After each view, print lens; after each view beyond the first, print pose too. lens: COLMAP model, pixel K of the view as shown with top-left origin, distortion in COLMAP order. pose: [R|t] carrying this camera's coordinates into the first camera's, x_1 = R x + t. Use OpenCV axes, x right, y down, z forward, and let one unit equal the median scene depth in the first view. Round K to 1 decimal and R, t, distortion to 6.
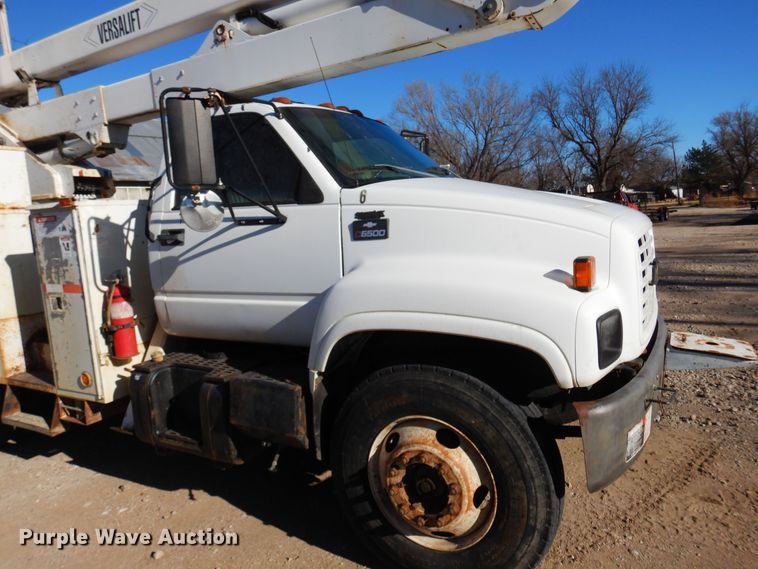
lens RADIAL K [[535.4, 0, 381.8], [0, 535.4, 285.8], [0, 0, 1]] dist [0.024437, -0.010305]
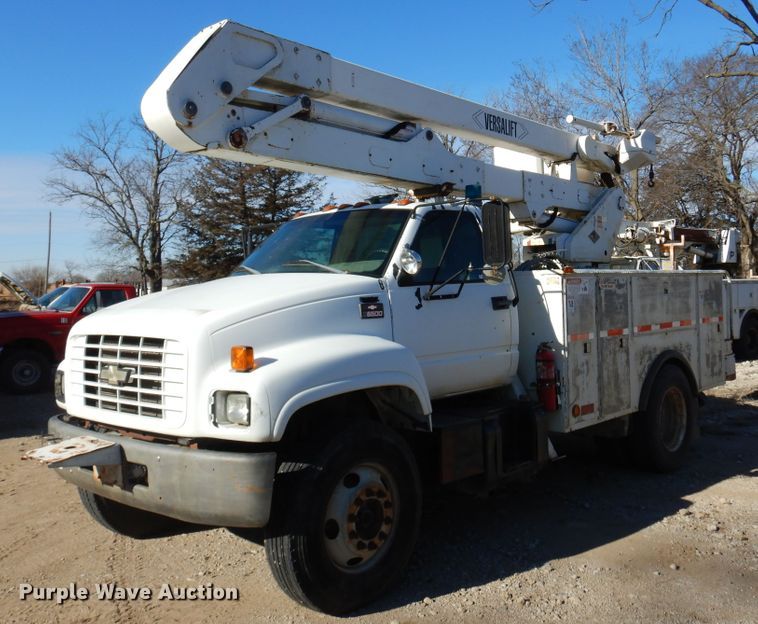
lens RADIAL K [[757.9, 0, 404.8], [0, 757.9, 288.8], [0, 0, 1]] dist [0.024740, 0.000000]
pose [[-0.206037, 0.067361, -0.976223, 1.771686], [-0.103019, 0.990591, 0.090095, -0.374799], [0.973106, 0.119132, -0.197159, 1.748120]]
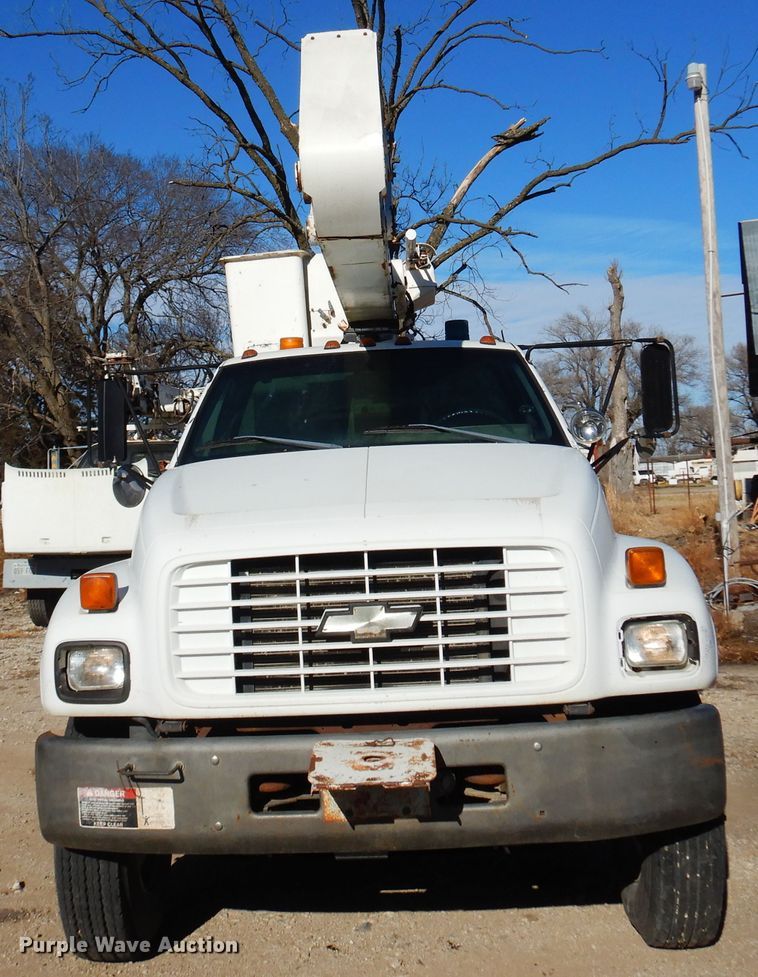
lens RADIAL K [[1221.3, 0, 340.6], [0, 1221.3, 415.0], [0, 0, 1]] dist [0.013719, 0.000000]
pose [[0.446458, -0.000737, -0.894804, 1.632710], [-0.102926, 0.993320, -0.052173, -0.172064], [0.888865, 0.115392, 0.443400, 0.310360]]
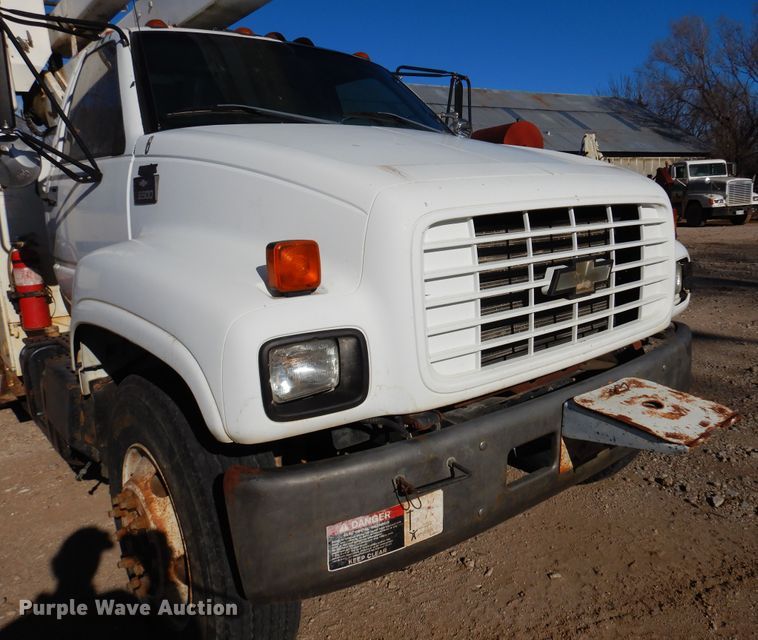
lens RADIAL K [[605.2, 0, 425.2], [0, 605.2, 320.3], [0, 0, 1]] dist [0.026815, -0.017451]
pose [[0.943986, 0.096442, -0.315578, 0.529683], [-0.070977, 0.993296, 0.091240, -0.025192], [0.322262, -0.063731, 0.944503, 0.267075]]
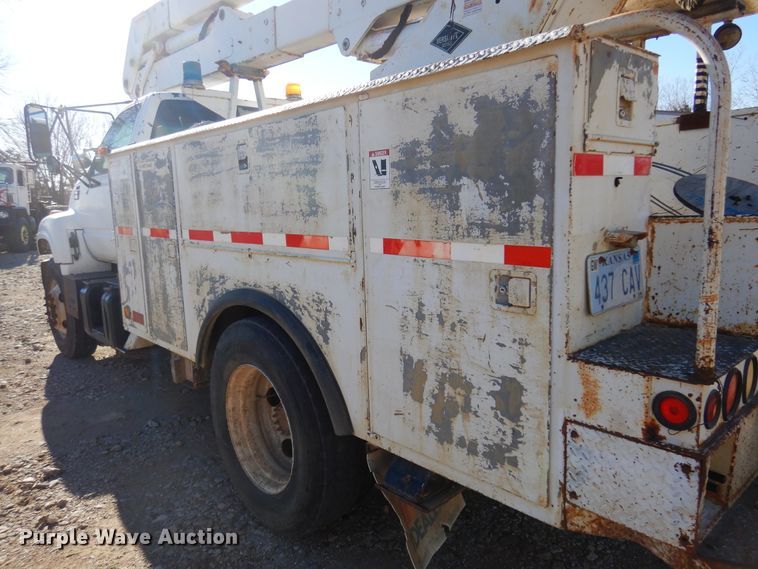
lens RADIAL K [[535.4, 0, 375.6], [0, 535.4, 282.2], [0, 0, 1]] dist [0.024437, -0.010305]
pose [[-0.950334, 0.042688, 0.308291, -1.177094], [0.129319, 0.955153, 0.266381, -0.253827], [-0.283094, 0.293019, -0.913235, 2.795474]]
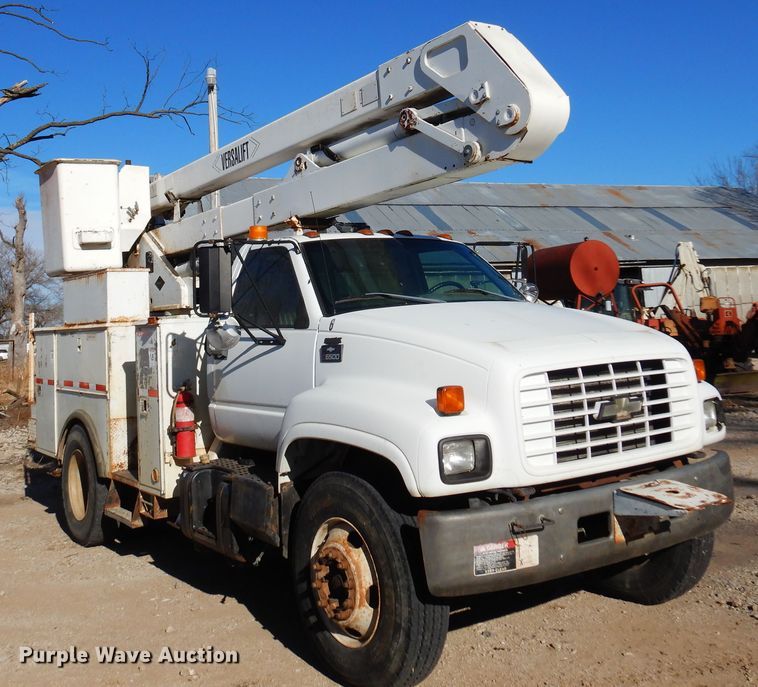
lens RADIAL K [[854.3, 0, 355.6], [0, 854.3, 258.1], [0, 0, 1]] dist [0.044793, 0.000000]
pose [[0.895591, -0.014375, -0.444645, 0.721651], [-0.068509, 0.983099, -0.169772, 0.002996], [0.439571, 0.182508, 0.879470, -0.550087]]
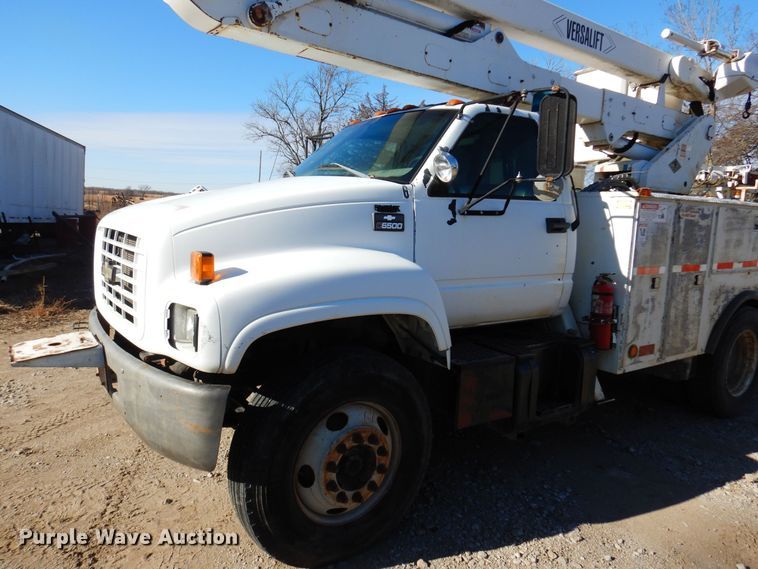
lens RADIAL K [[535.4, 0, 373.8], [0, 535.4, 288.9], [0, 0, 1]] dist [0.024437, -0.010305]
pose [[-0.430669, 0.171228, -0.886118, 1.131127], [-0.139283, 0.957465, 0.252708, -0.303498], [0.891698, 0.232255, -0.388501, 1.744335]]
